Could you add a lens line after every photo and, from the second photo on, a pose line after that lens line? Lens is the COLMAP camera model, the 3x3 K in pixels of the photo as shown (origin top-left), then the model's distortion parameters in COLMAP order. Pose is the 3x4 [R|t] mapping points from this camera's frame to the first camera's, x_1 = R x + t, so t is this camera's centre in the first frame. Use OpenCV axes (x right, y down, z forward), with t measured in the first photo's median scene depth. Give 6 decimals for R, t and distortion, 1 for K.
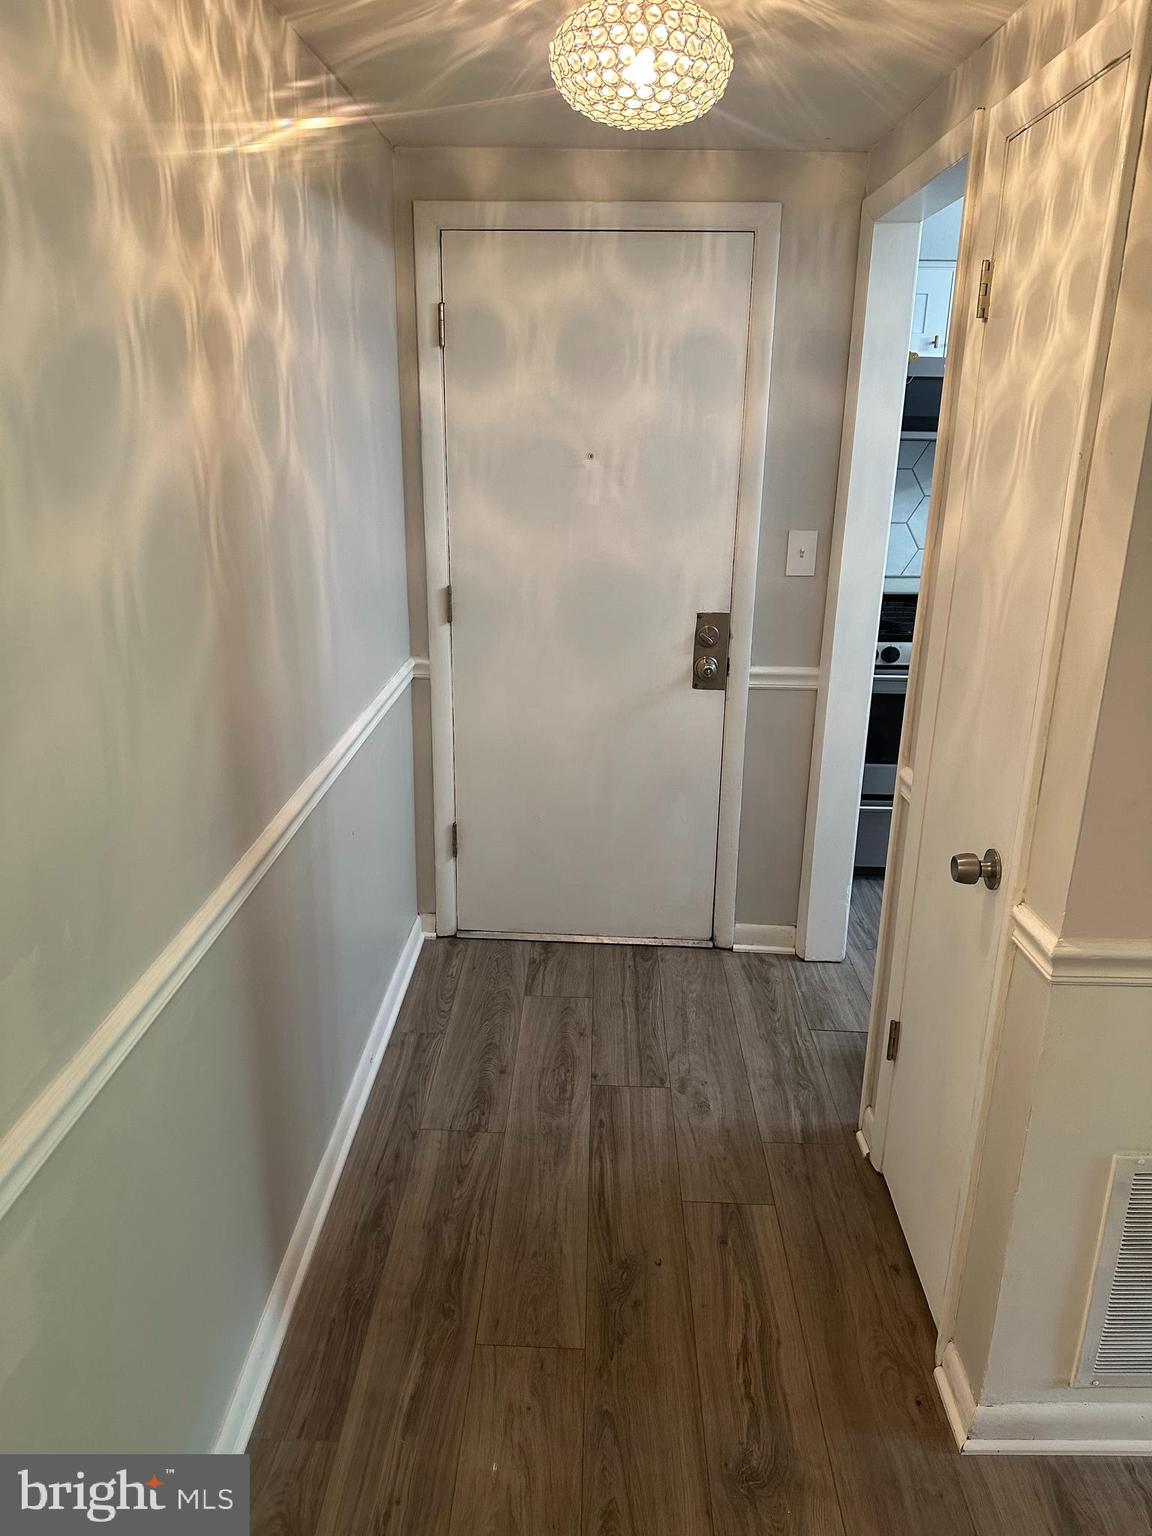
lens RADIAL K [[1091.7, 0, 576.0], [0, 1091.7, 768.0], [0, 0, 1]] dist [0.053508, -0.037826]
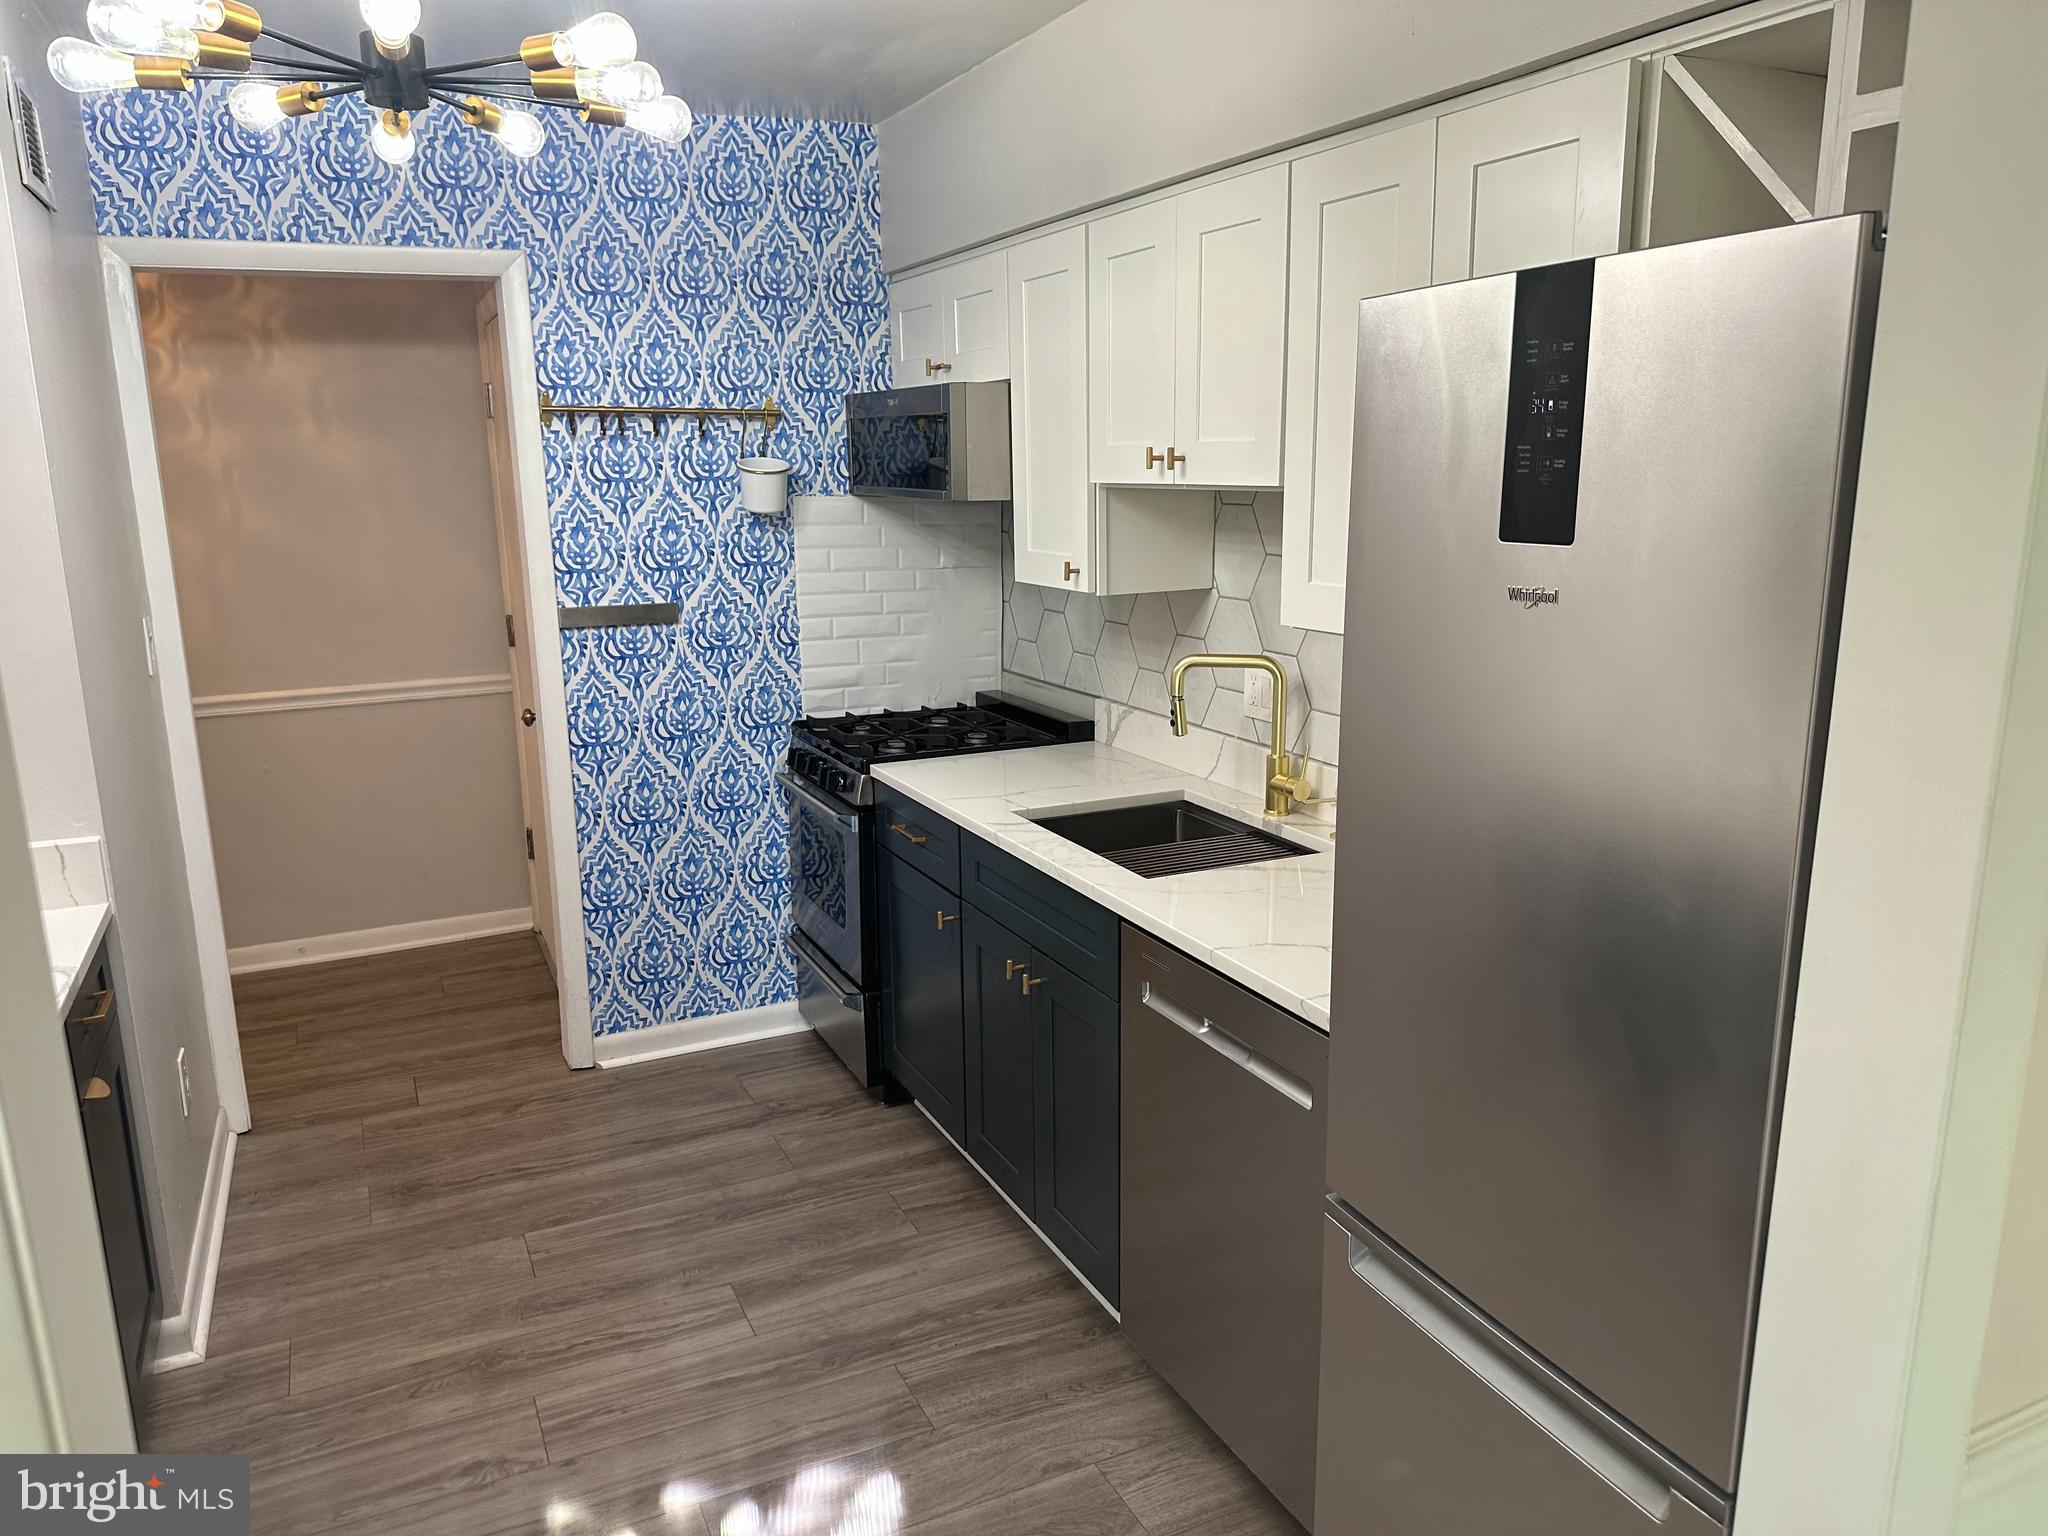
lens RADIAL K [[1455.6, 0, 1025.1], [0, 1455.6, 790.2], [0, 0, 1]] dist [0.053508, -0.037826]
pose [[0.448341, 0.176021, -0.876360, 1.488876], [-0.245610, 0.966941, 0.068561, -0.226869], [0.859456, 0.184504, 0.476752, 0.739938]]
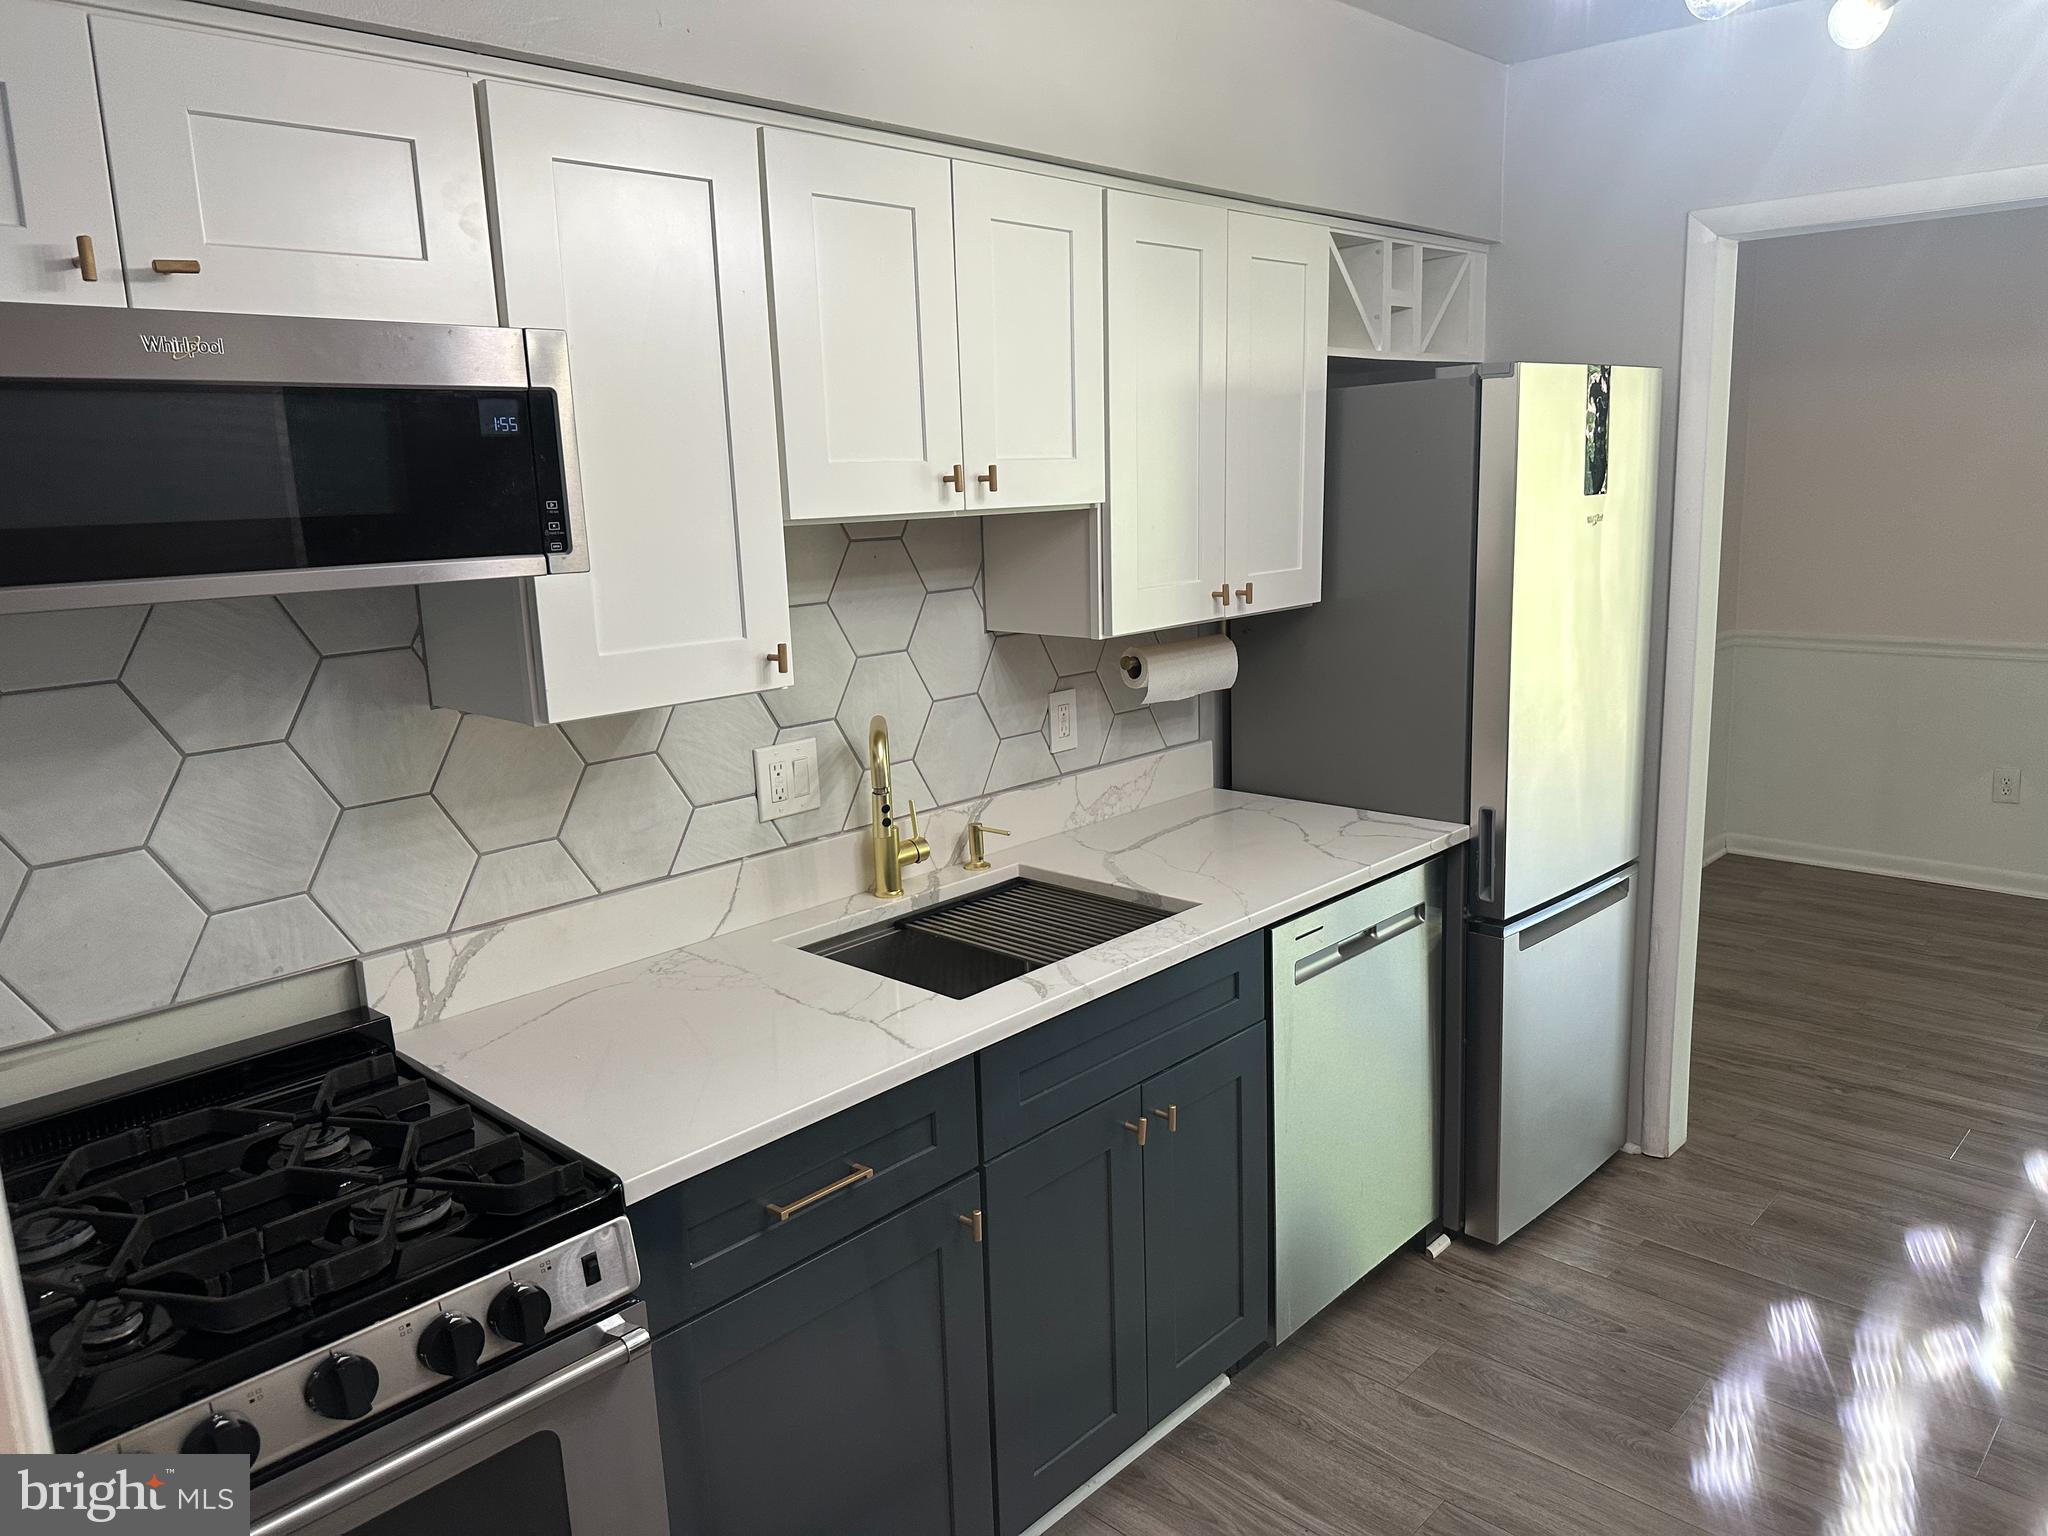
lens RADIAL K [[1440.4, 0, 1069.2], [0, 1440.4, 759.2], [0, 0, 1]] dist [0.049876, -0.002740]
pose [[0.655771, -0.186064, 0.731672, 0.228646], [0.264470, 0.964359, 0.008201, -0.240201], [-0.707121, 0.188127, 0.681607, 0.705215]]
